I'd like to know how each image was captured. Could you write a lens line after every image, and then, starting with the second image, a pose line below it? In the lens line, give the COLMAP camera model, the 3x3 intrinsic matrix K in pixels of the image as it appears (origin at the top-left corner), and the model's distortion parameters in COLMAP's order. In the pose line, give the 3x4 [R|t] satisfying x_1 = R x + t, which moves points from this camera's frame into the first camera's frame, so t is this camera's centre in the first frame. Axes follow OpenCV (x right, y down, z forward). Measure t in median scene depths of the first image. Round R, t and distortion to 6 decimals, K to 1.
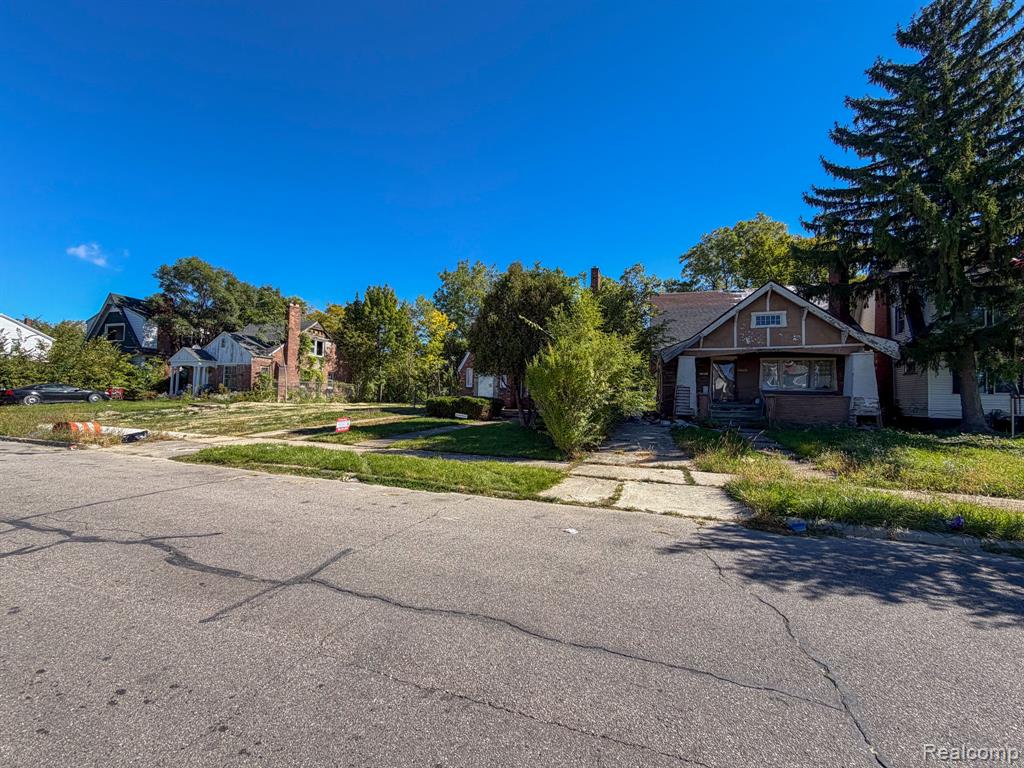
lens RADIAL K [[407.0, 0, 512.0], [0, 407.0, 384.0], [0, 0, 1]] dist [-0.002032, -0.000304]
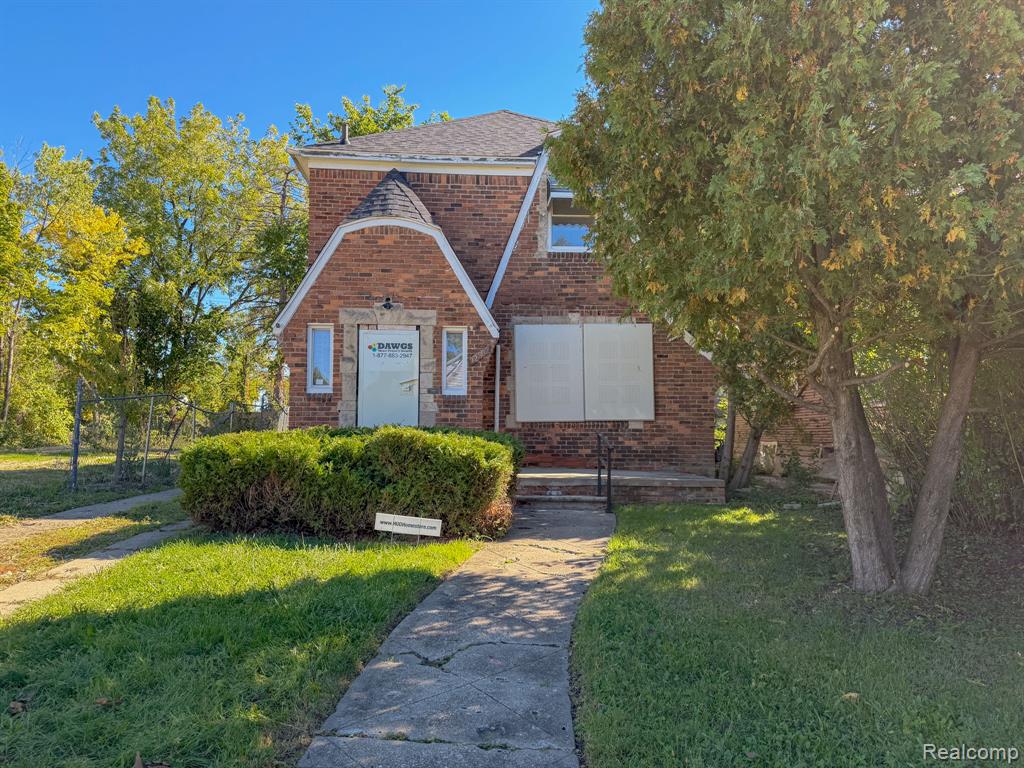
lens RADIAL K [[708.9, 0, 522.0], [0, 708.9, 383.1], [0, 0, 1]] dist [0.144545, -0.221905]
pose [[0.923224, 0.008808, 0.384161, -0.121591], [0.001401, 0.999653, -0.026286, 0.009772], [-0.384260, 0.024806, 0.922892, 0.376866]]
